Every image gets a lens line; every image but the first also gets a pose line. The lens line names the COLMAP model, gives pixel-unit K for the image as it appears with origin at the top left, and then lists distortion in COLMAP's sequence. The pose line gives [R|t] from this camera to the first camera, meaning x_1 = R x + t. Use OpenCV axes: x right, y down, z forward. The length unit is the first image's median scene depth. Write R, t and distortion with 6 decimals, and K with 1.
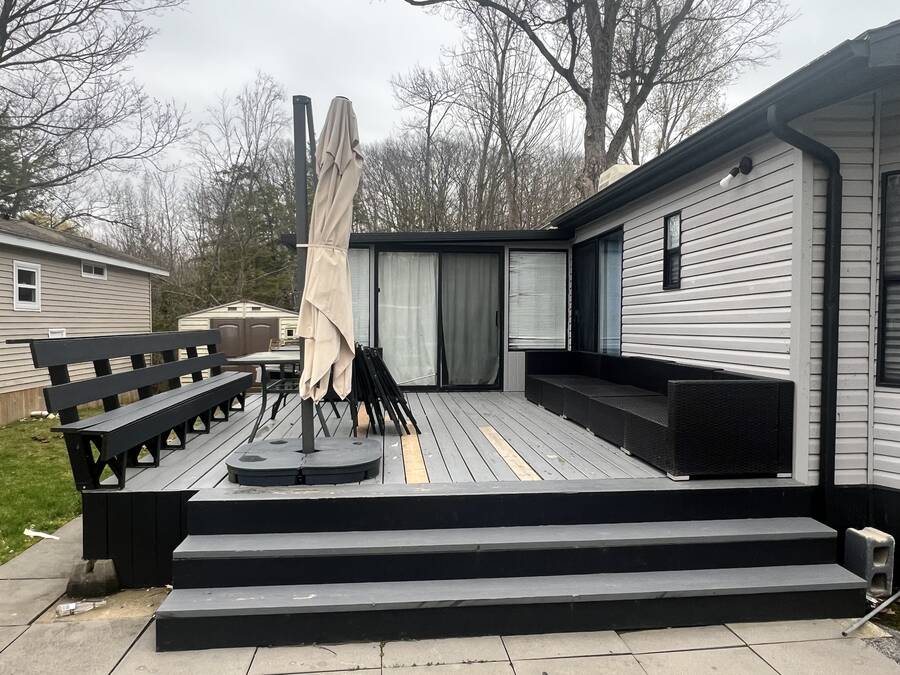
lens RADIAL K [[615.1, 0, 450.0], [0, 615.1, 337.5], [0, 0, 1]] dist [-0.005727, -0.005362]
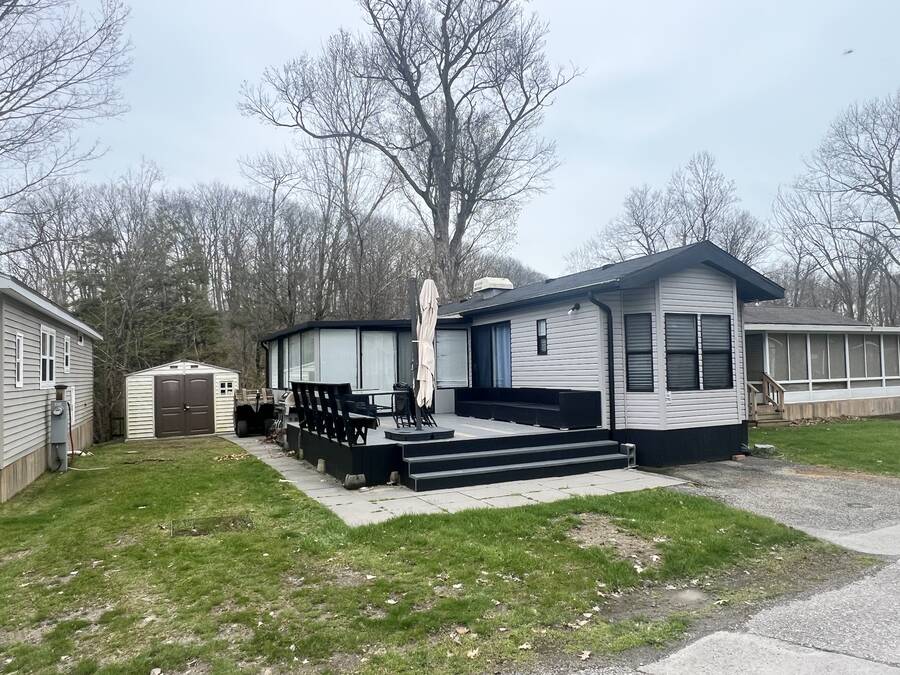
lens RADIAL K [[615.1, 0, 450.0], [0, 615.1, 337.5], [0, 0, 1]] dist [-0.005727, -0.005362]
pose [[0.941239, -0.006031, 0.337687, -0.651891], [0.033284, 0.996630, -0.074972, 0.011953], [-0.336096, 0.081806, 0.938268, -0.891992]]
